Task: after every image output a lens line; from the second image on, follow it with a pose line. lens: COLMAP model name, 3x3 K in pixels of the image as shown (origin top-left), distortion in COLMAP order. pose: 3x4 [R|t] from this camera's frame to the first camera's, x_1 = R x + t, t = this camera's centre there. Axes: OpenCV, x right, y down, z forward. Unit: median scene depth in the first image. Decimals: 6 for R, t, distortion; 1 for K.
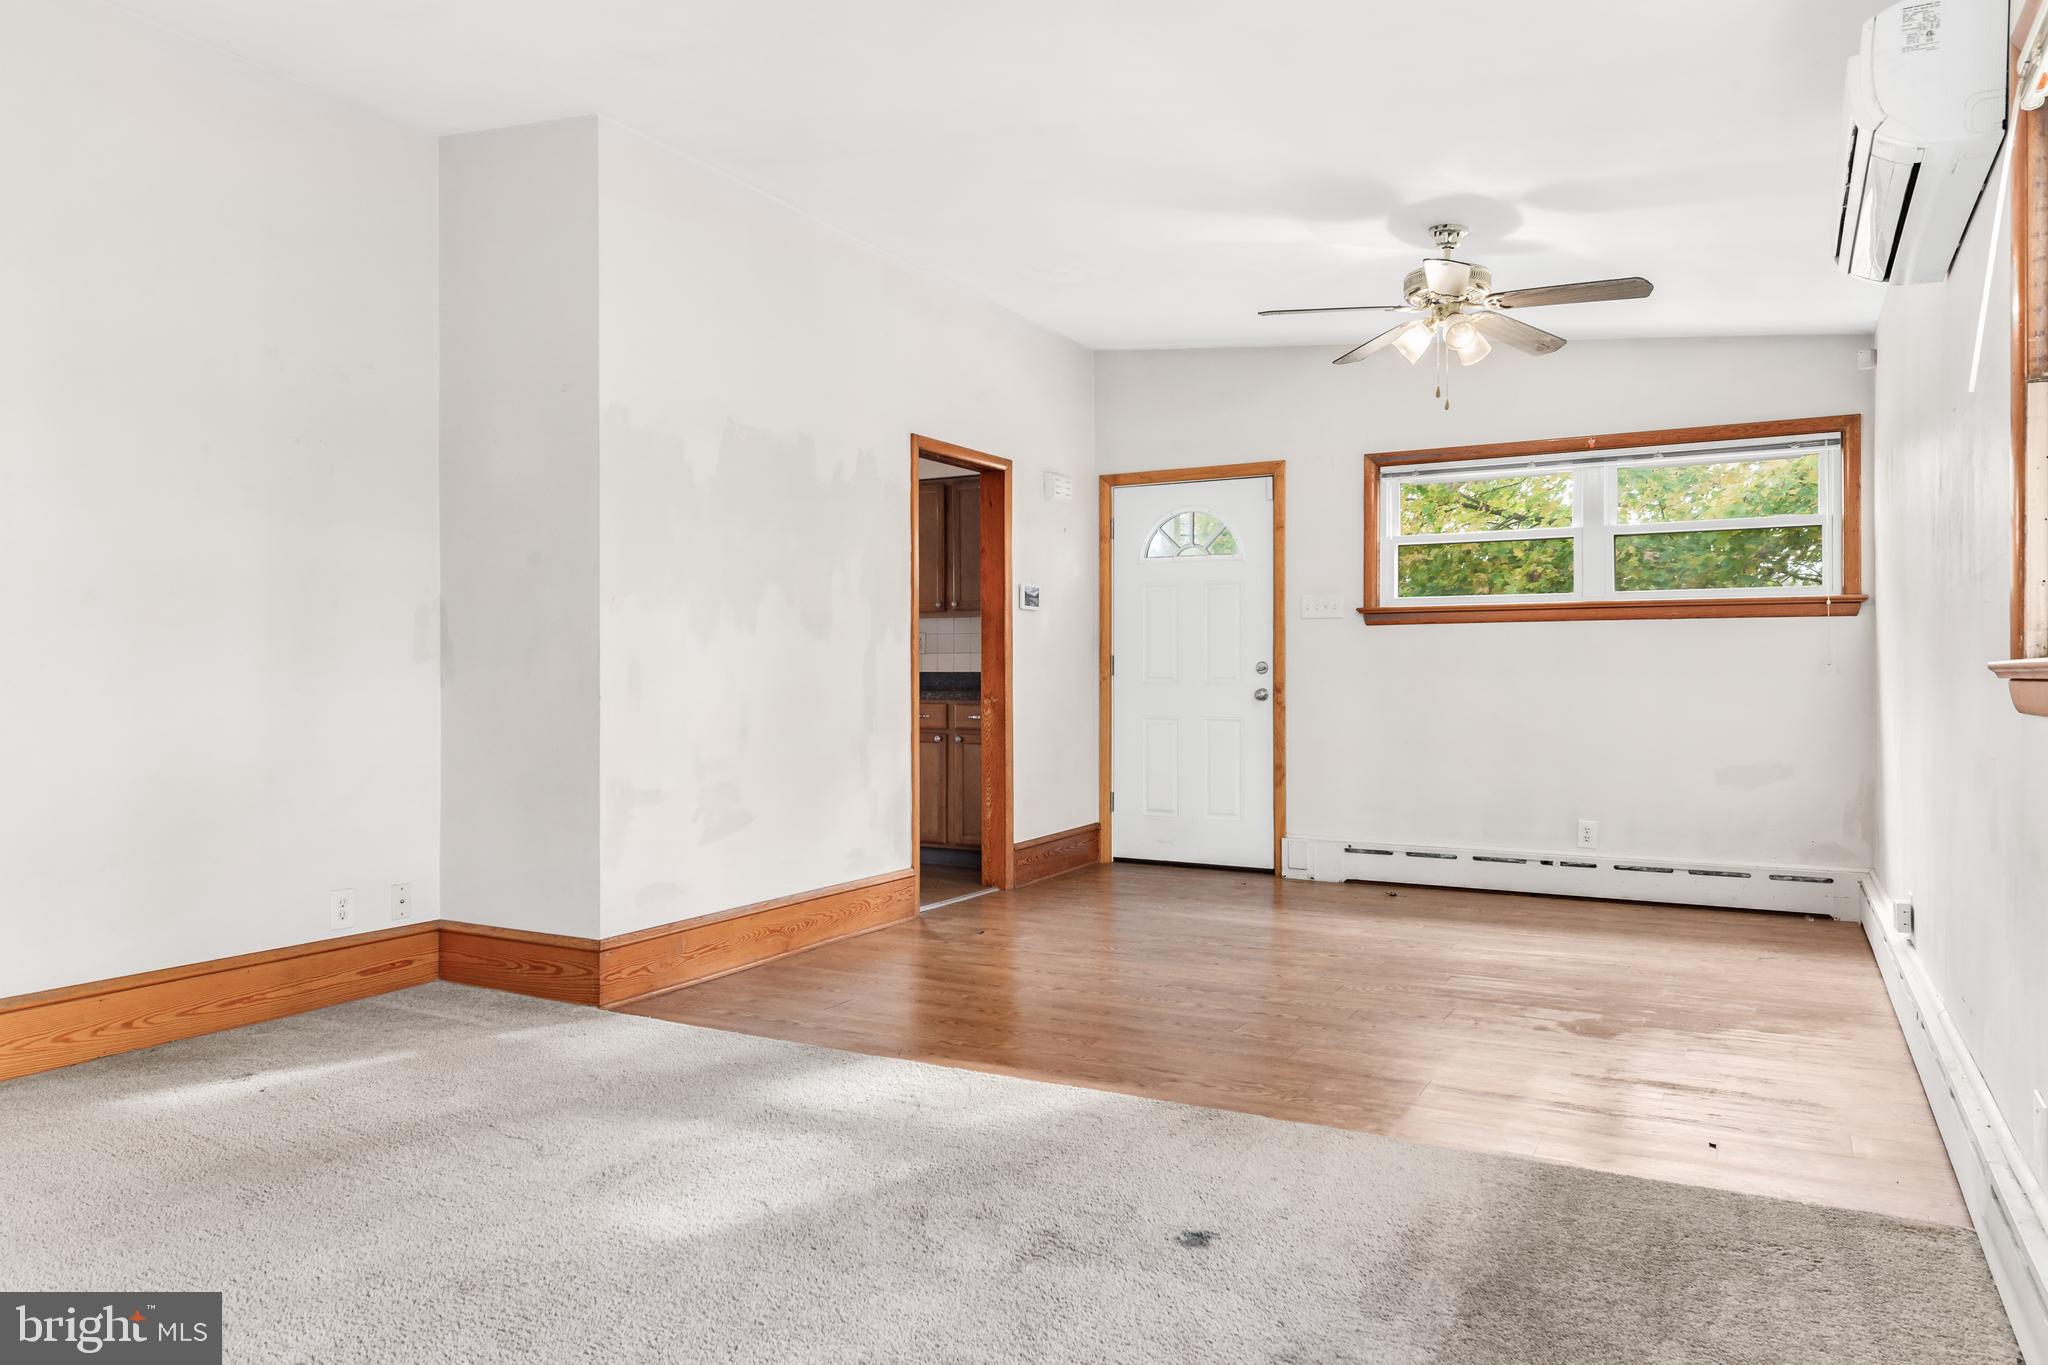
lens RADIAL K [[1342.3, 0, 1021.8], [0, 1342.3, 665.2], [0, 0, 1]] dist [0.002273, -0.001428]
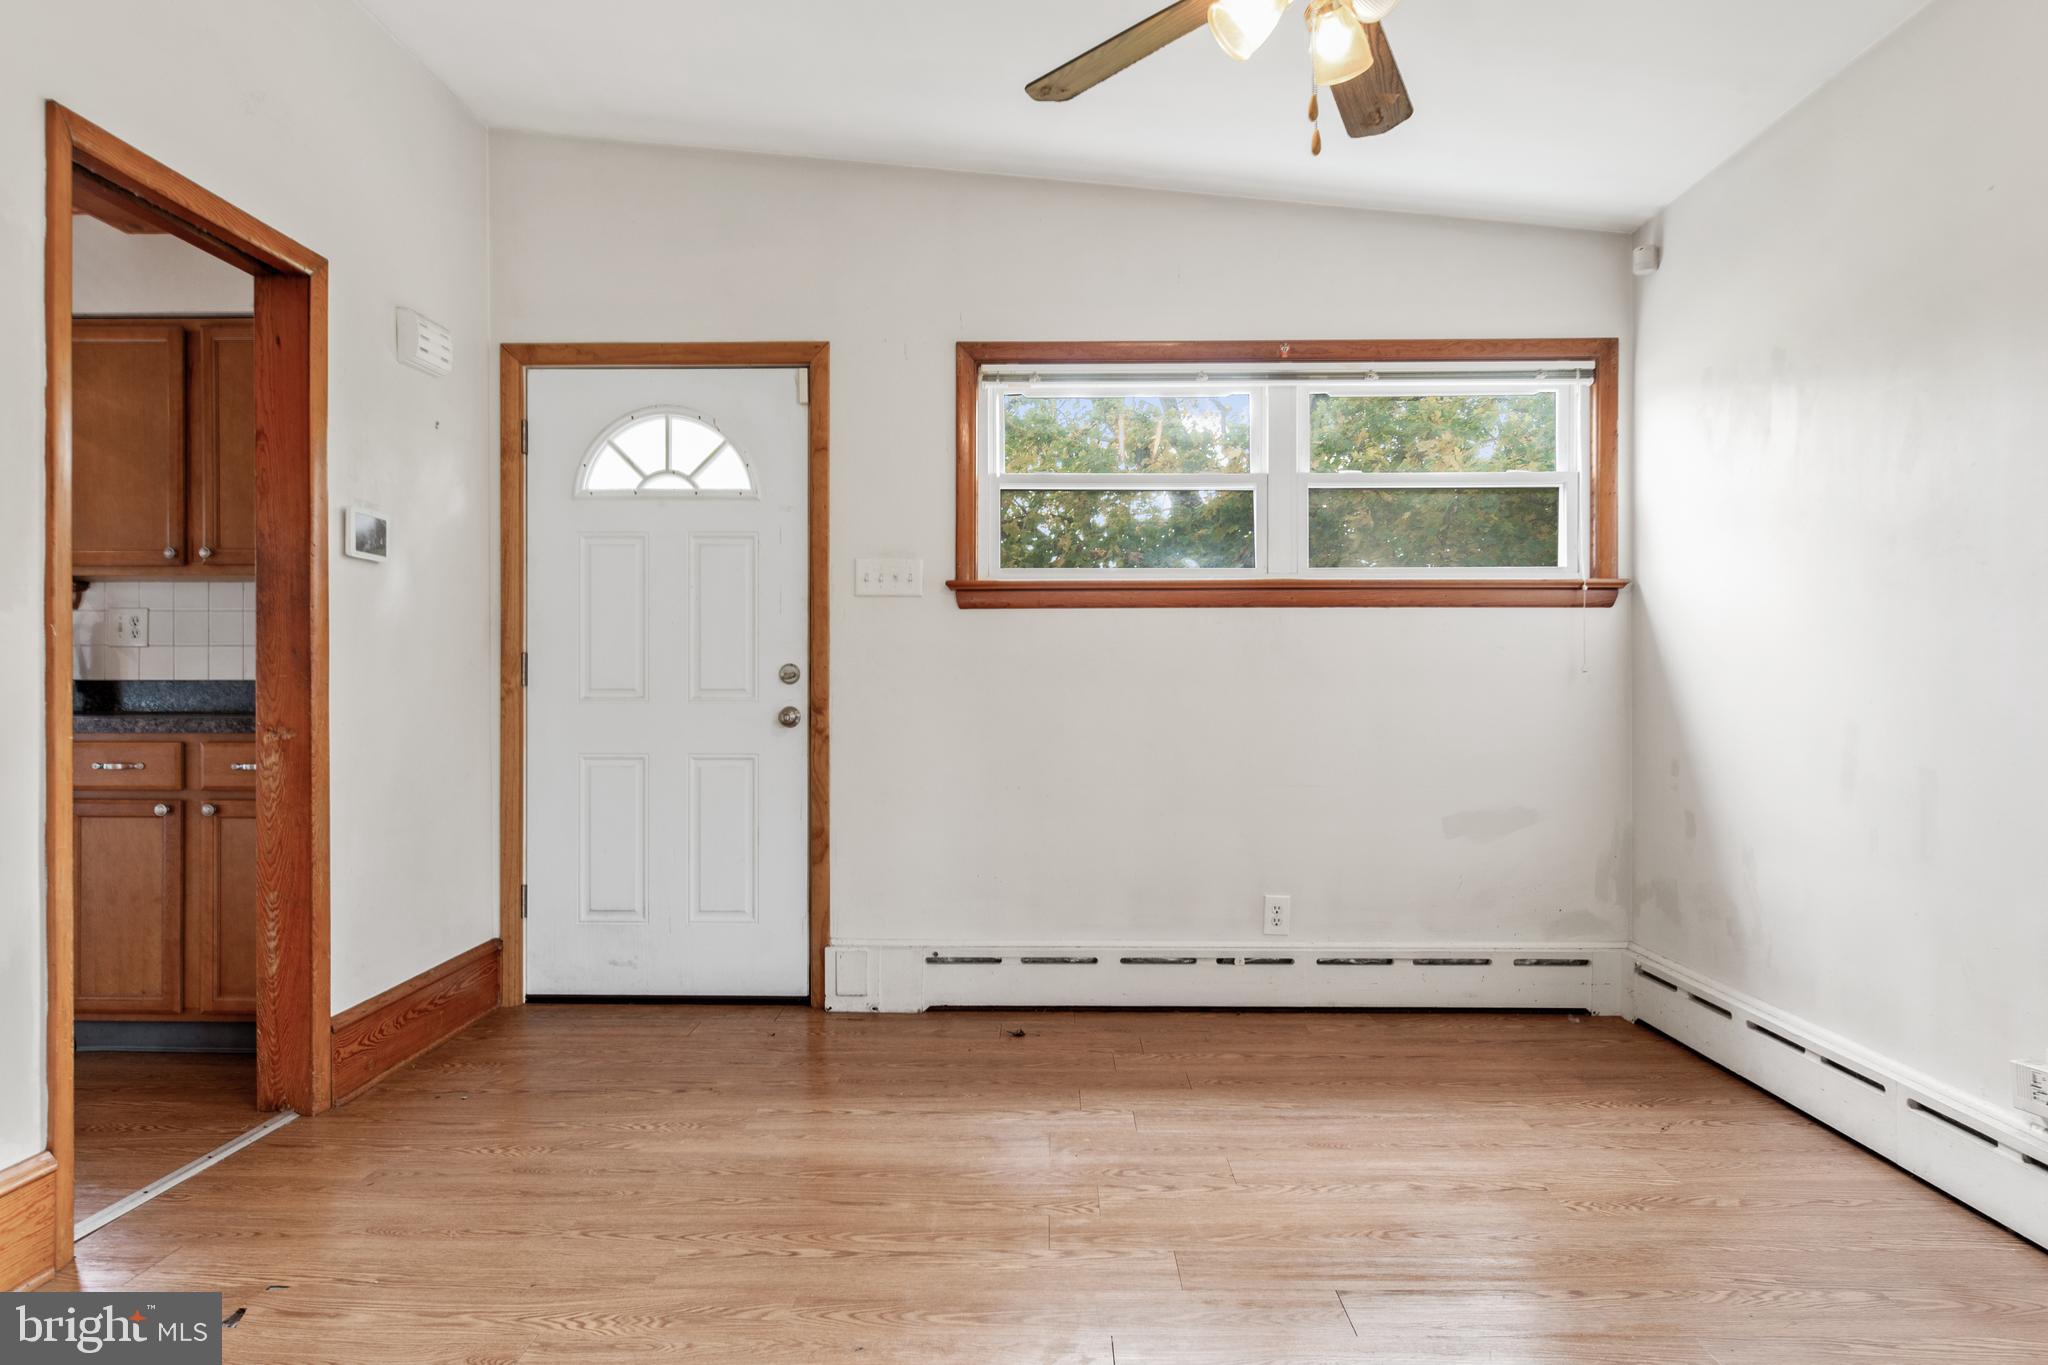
lens RADIAL K [[1274.6, 0, 1032.9], [0, 1274.6, 682.8], [0, 0, 1]] dist [0.015179, -0.002789]
pose [[0.881428, 0.001270, 0.472318, -0.000859], [-0.003585, 0.999986, 0.004001, 0.003318], [-0.472306, -0.005220, 0.881419, 0.444111]]
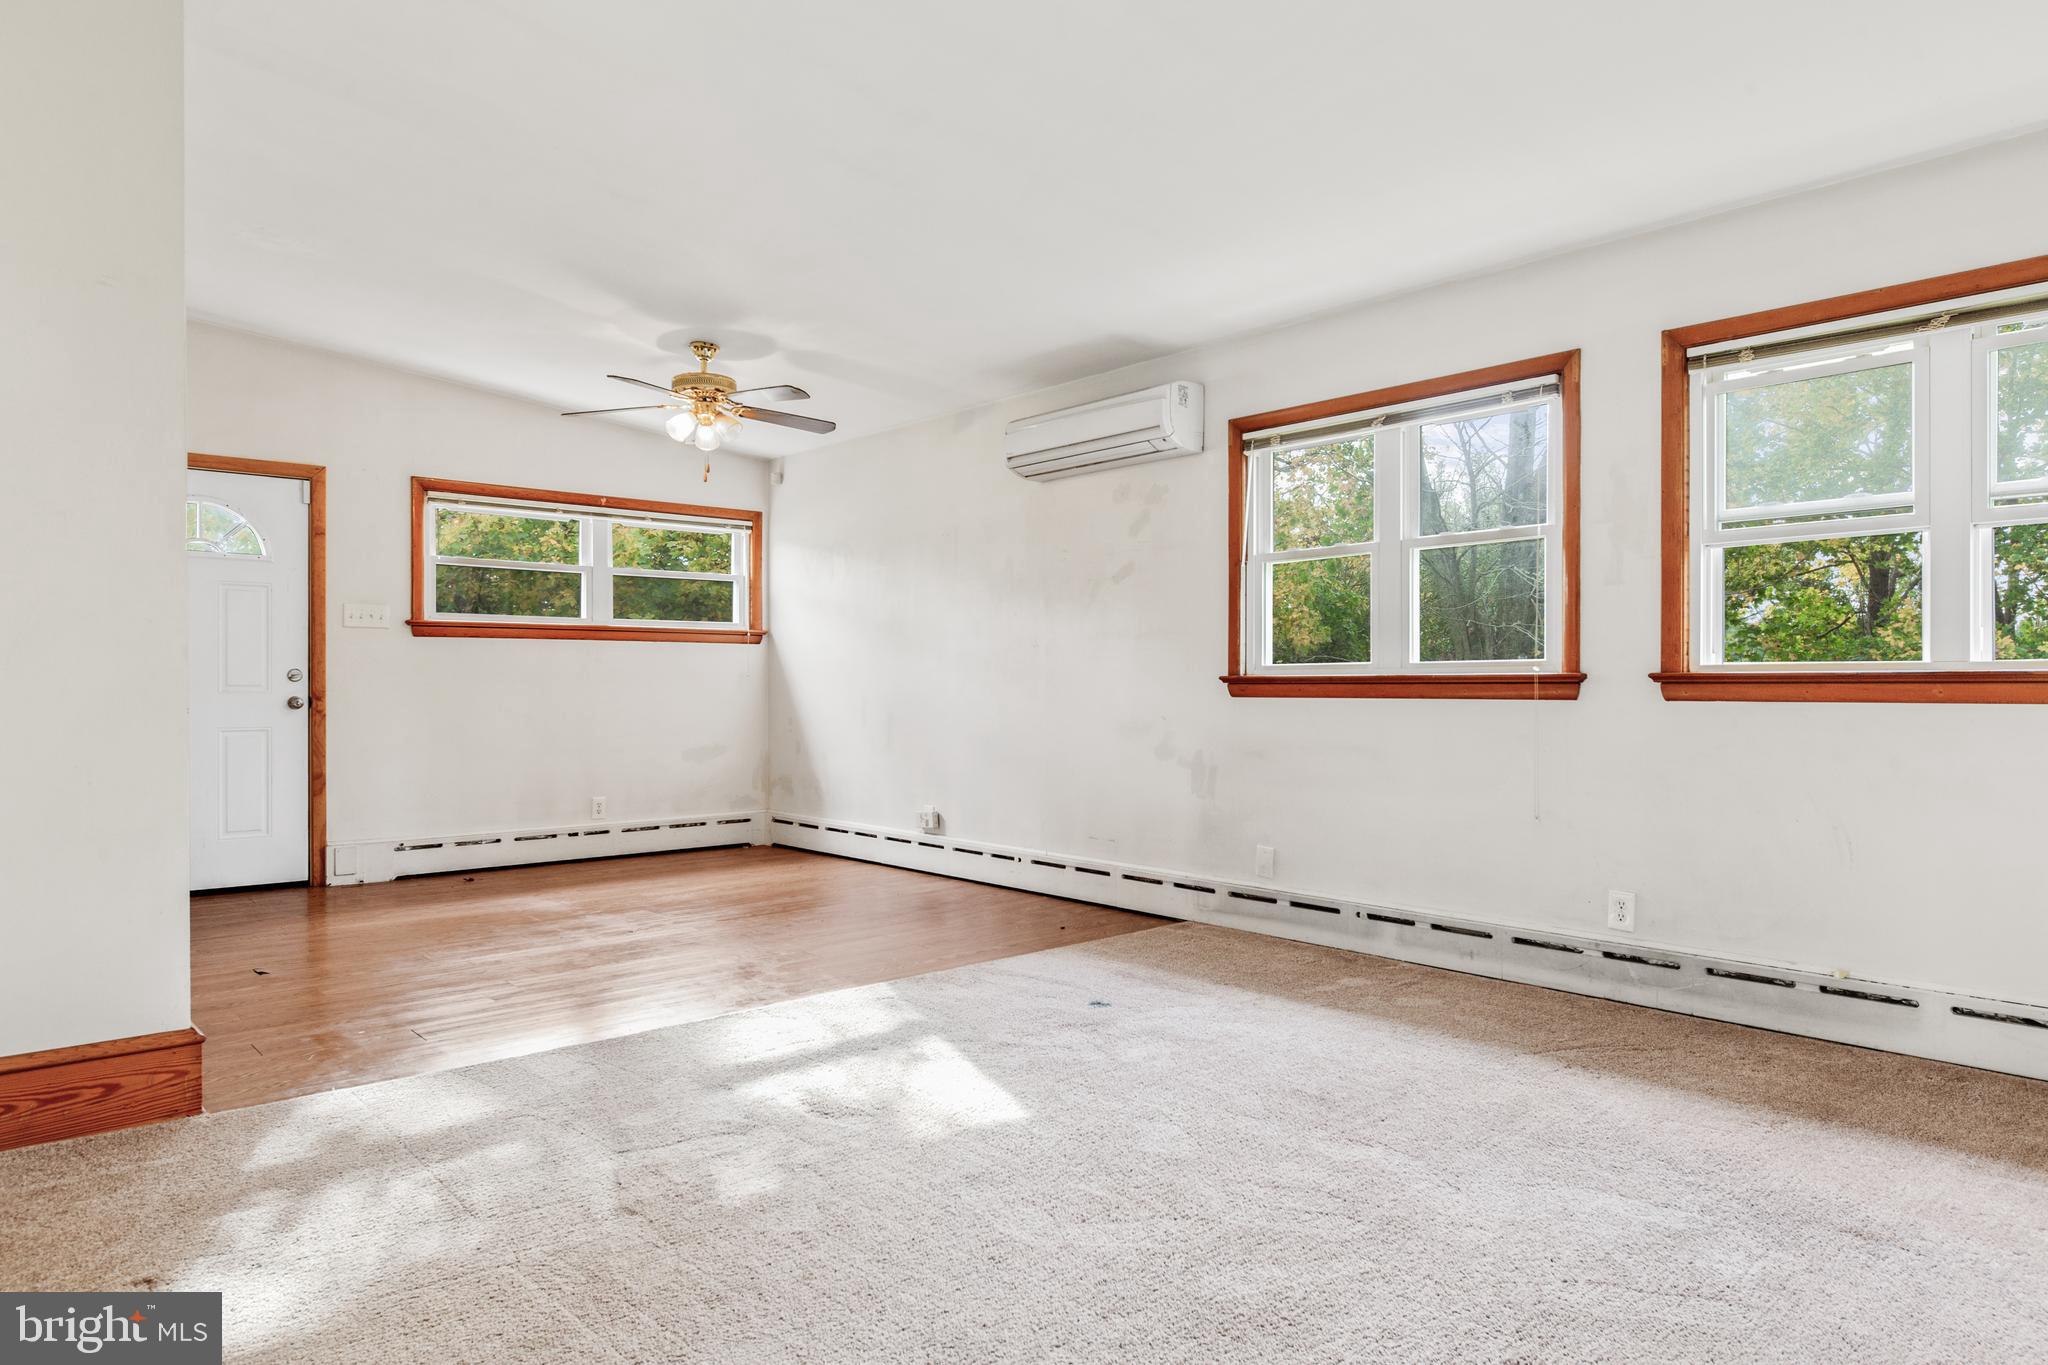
lens RADIAL K [[1274.6, 0, 1032.9], [0, 1274.6, 682.8], [0, 0, 1]] dist [0.015179, -0.002789]
pose [[0.326314, 0.001397, 0.945261, -0.545278], [-0.006441, 0.999979, 0.000745, 0.003185], [-0.945240, -0.006332, 0.326316, 0.200659]]
